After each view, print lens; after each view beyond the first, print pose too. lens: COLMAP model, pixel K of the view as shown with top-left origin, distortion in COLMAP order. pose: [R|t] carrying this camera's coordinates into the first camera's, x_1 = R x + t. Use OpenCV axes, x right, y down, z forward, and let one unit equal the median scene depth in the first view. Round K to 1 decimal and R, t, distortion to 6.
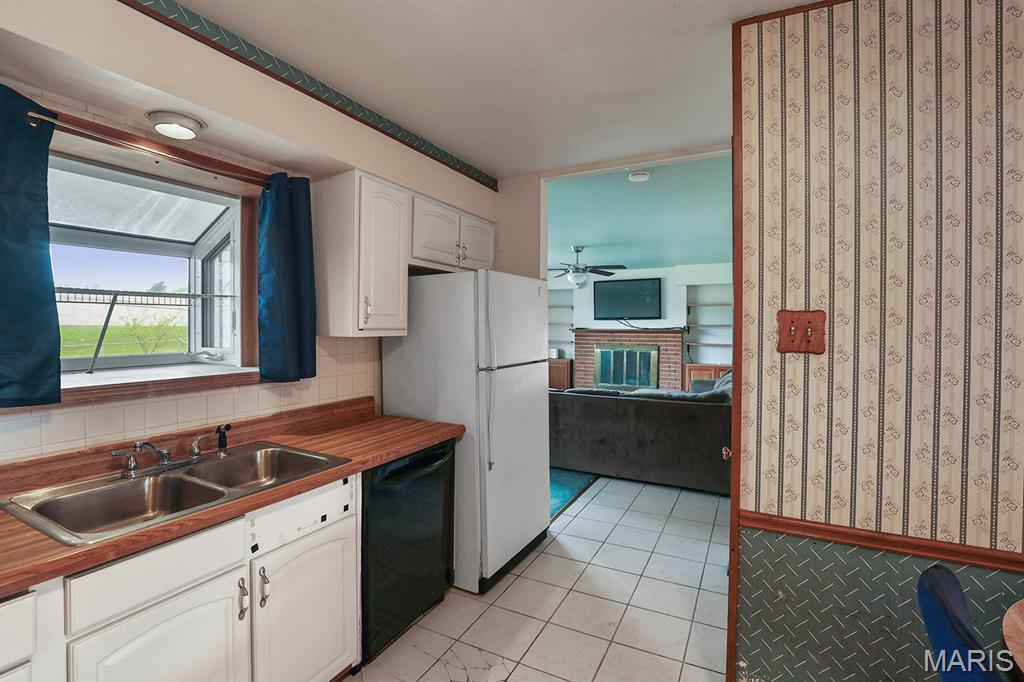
lens RADIAL K [[478.5, 0, 506.2], [0, 478.5, 335.4], [0, 0, 1]] dist [-0.000546, 0.000150]
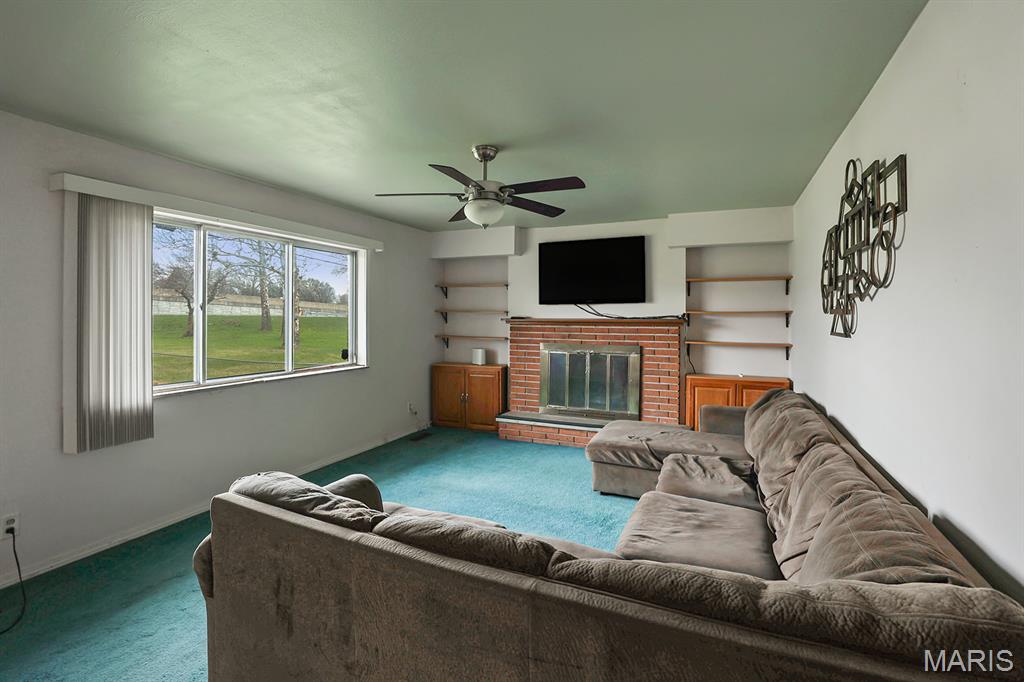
lens RADIAL K [[478.5, 0, 504.0], [0, 478.5, 321.3], [0, 0, 1]] dist [-0.000546, 0.000150]
pose [[0.998243, -0.001262, 0.059247, 0.104537], [0.001595, 0.999983, -0.005567, -0.006309], [-0.059239, 0.005652, 0.998228, 0.391106]]
